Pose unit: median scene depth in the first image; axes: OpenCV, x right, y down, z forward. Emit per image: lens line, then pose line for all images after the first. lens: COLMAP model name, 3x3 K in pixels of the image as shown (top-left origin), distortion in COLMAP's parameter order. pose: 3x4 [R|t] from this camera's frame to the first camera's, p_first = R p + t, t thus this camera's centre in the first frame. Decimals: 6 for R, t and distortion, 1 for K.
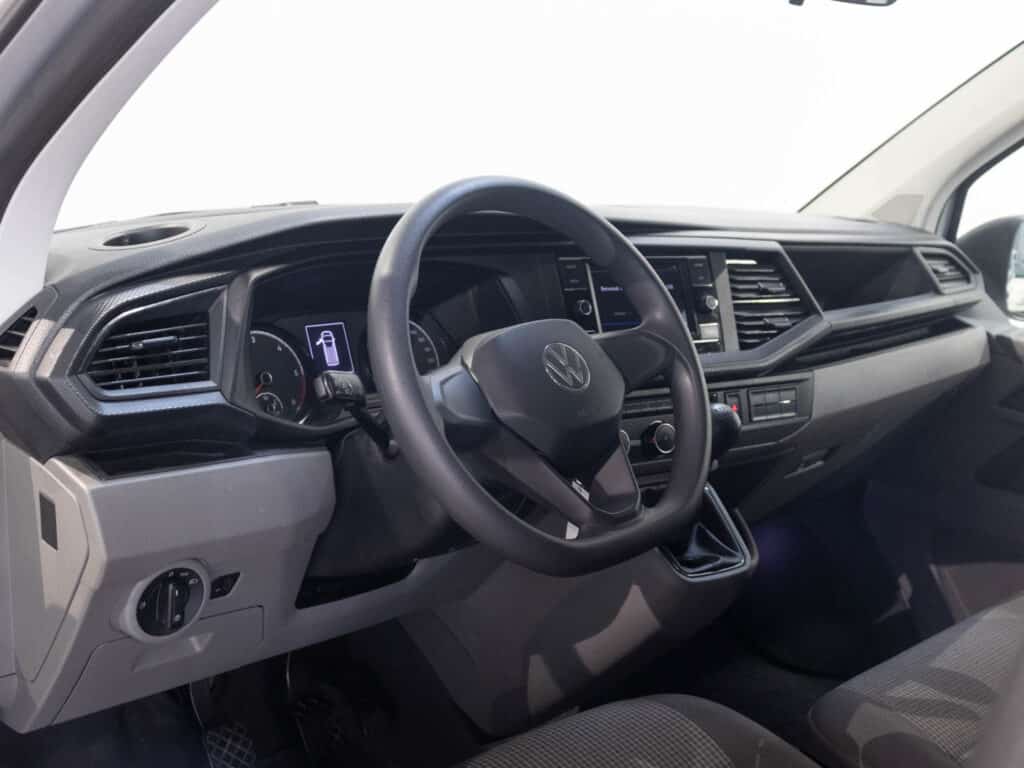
lens RADIAL K [[1107.3, 0, 511.4], [0, 1107.3, 384.5], [0, 0, 1]] dist [-0.060988, 0.000000]
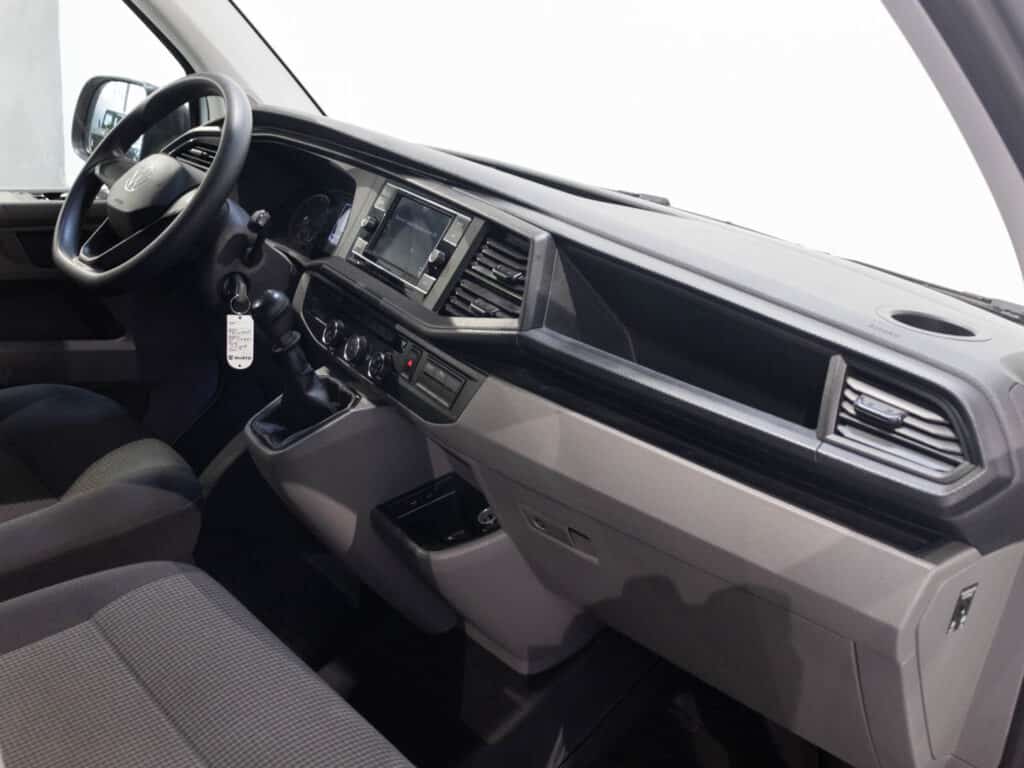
lens RADIAL K [[1030.8, 0, 511.5], [0, 1030.8, 383.4], [0, 0, 1]] dist [0.000961, 0.000000]
pose [[0.044879, 0.221915, -0.974033, 1.066523], [-0.413879, 0.891532, 0.184049, -0.163428], [0.909225, 0.394872, 0.131857, 0.934536]]
